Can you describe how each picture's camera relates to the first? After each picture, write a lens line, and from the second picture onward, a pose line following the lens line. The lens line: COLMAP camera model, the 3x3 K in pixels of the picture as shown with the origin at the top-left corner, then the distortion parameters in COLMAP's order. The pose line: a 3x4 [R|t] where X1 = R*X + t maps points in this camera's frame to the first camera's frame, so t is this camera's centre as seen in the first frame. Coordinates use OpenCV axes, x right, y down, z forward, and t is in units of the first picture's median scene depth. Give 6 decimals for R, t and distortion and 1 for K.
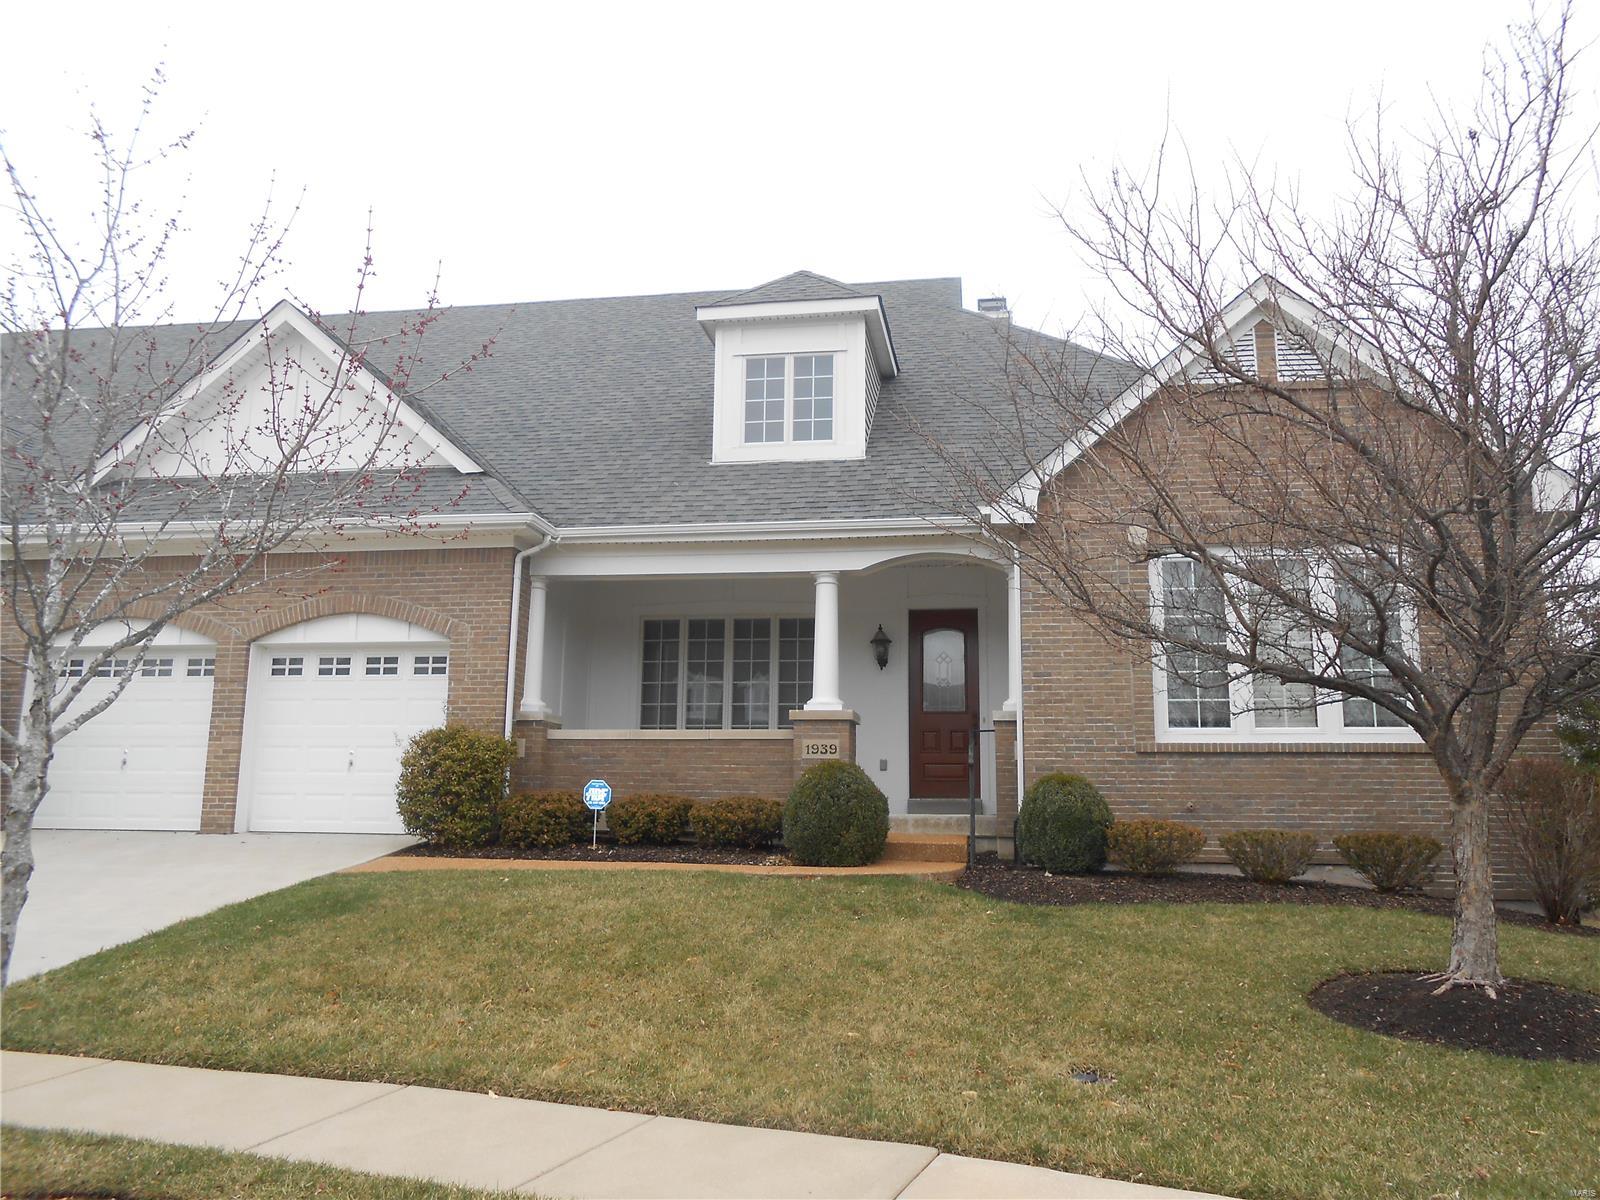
lens RADIAL K [[1247.3, 0, 800.0], [0, 1247.3, 600.0], [0, 0, 1]] dist [-0.035712, 0.069049]
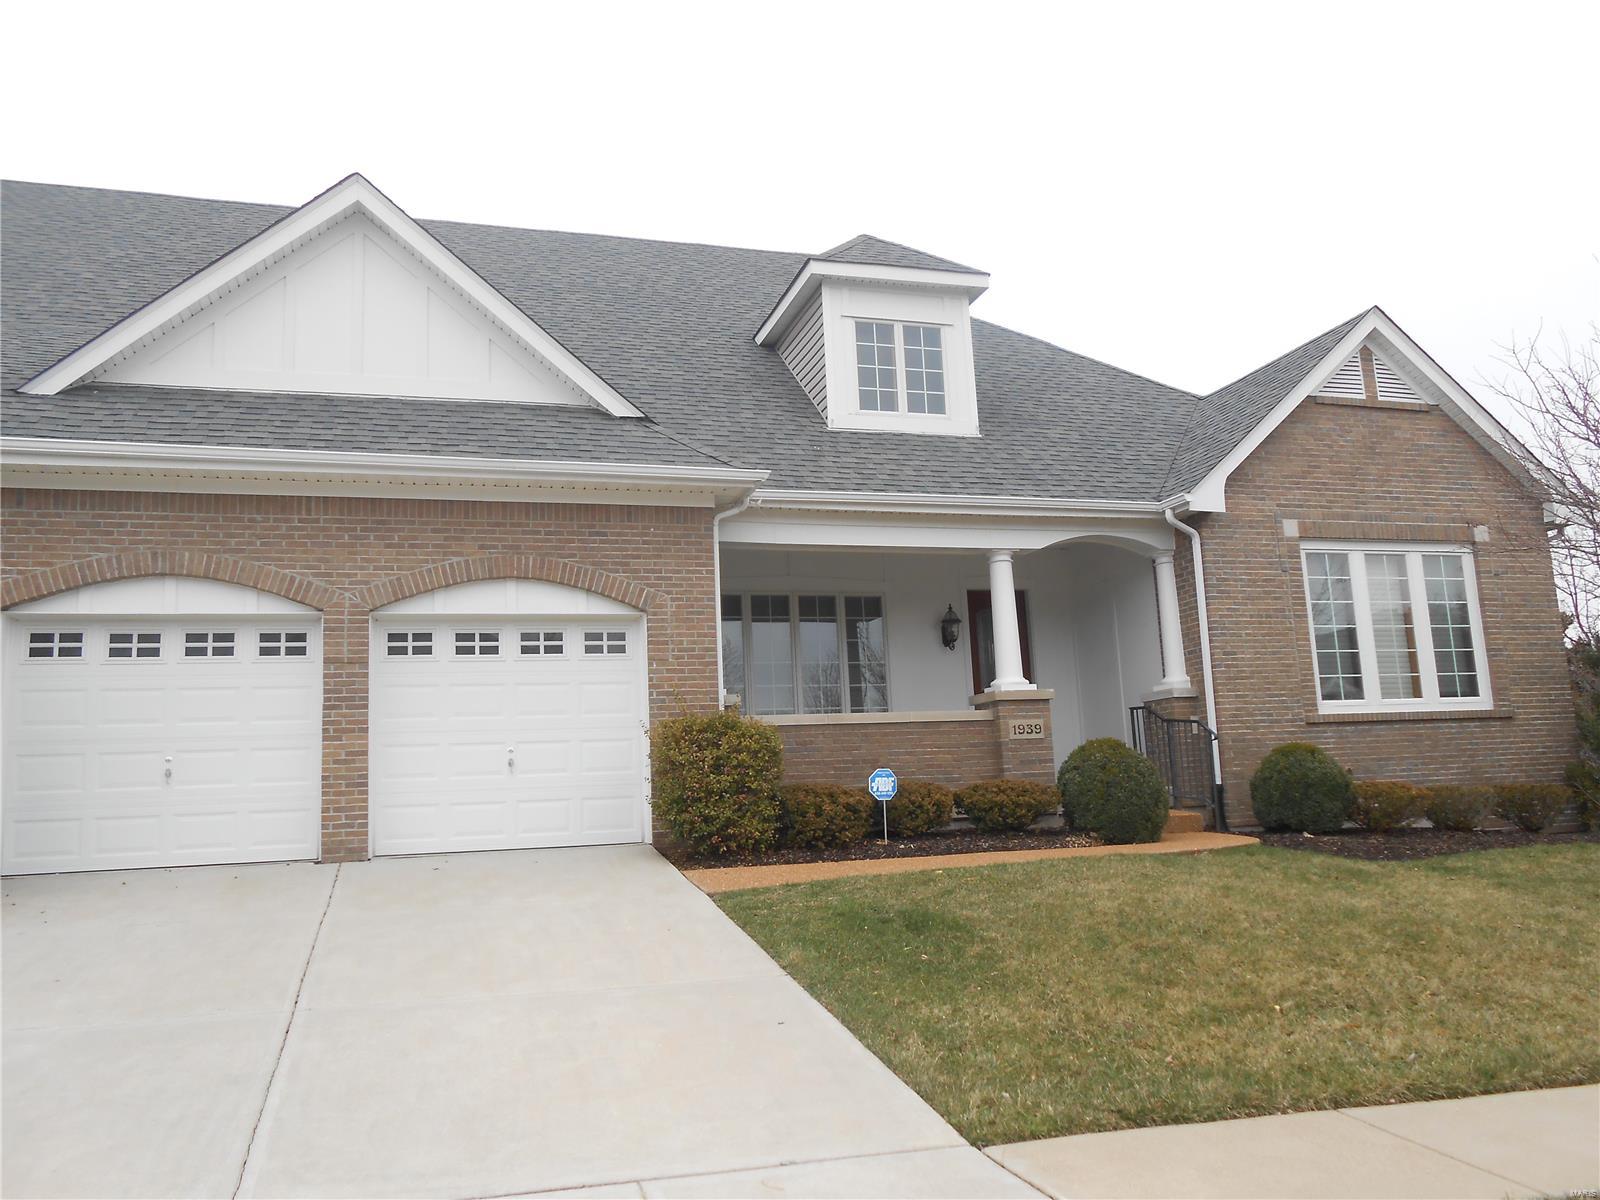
lens RADIAL K [[1247.3, 0, 800.0], [0, 1247.3, 600.0], [0, 0, 1]] dist [-0.035712, 0.069049]
pose [[0.891253, 0.019998, 0.453066, -0.565485], [-0.025795, 0.999645, 0.006618, 0.014767], [-0.452773, -0.017585, 0.891453, 0.192207]]
